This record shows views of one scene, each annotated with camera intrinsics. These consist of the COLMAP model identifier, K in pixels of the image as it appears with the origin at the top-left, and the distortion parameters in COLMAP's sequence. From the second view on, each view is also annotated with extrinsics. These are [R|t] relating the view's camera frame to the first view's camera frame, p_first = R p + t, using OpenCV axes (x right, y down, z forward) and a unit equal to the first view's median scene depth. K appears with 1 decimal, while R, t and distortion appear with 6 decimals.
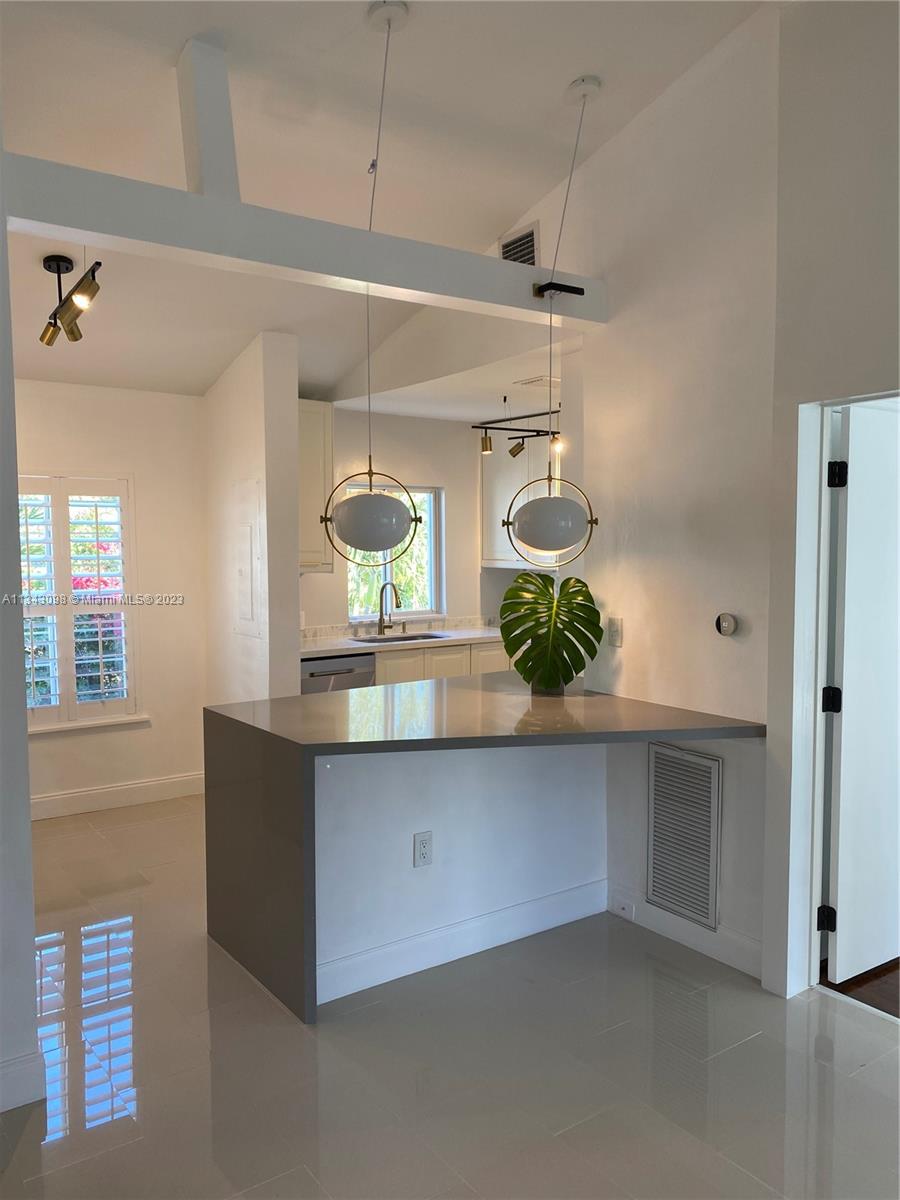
lens RADIAL K [[884.9, 0, 451.9], [0, 884.9, 617.4], [0, 0, 1]] dist [0.009948, 0.000084]
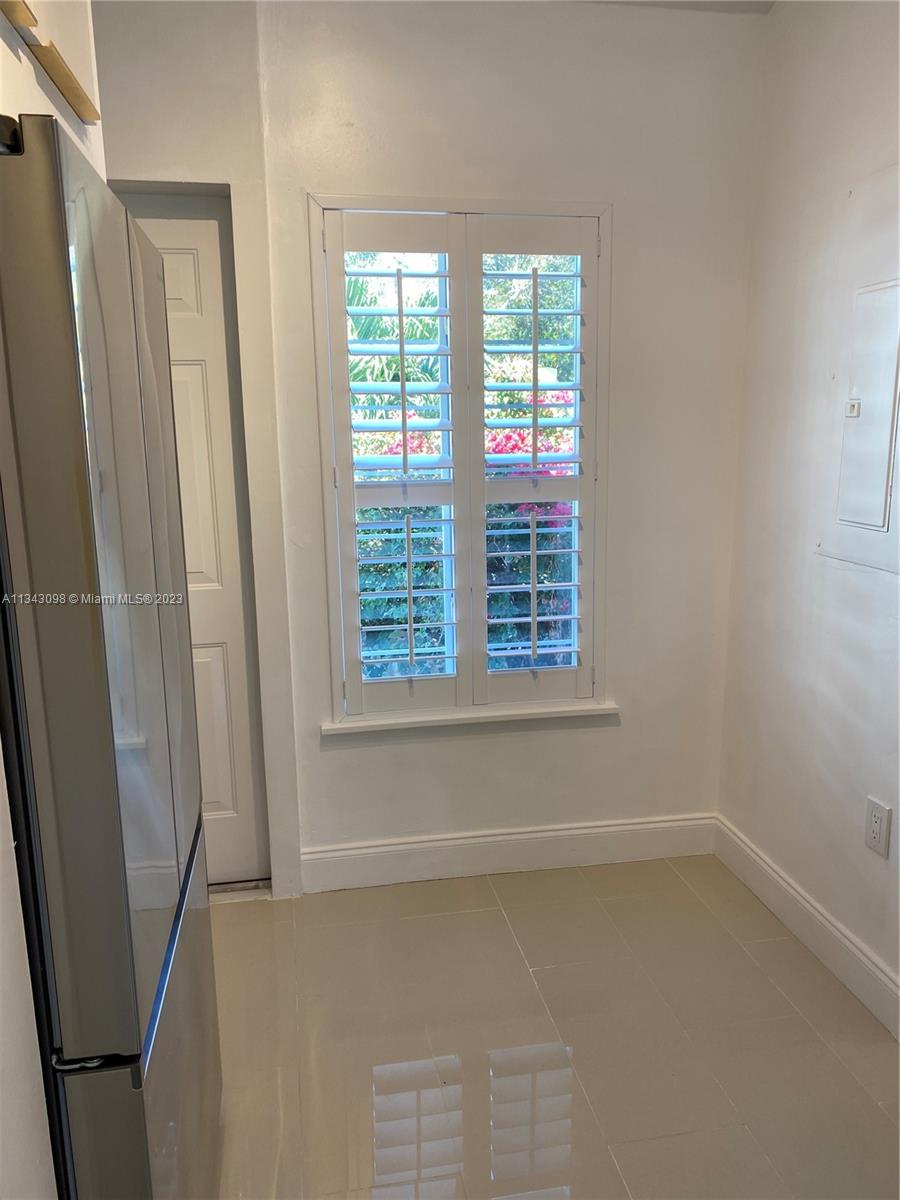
lens RADIAL K [[907.7, 0, 450.0], [0, 907.7, 600.0], [0, 0, 1]] dist [0.037944, 0.001839]
pose [[0.900131, 0.056756, -0.431906, -0.218338], [-0.012788, 0.994492, 0.104033, -0.001413], [0.435432, -0.088120, 0.895899, 0.523965]]
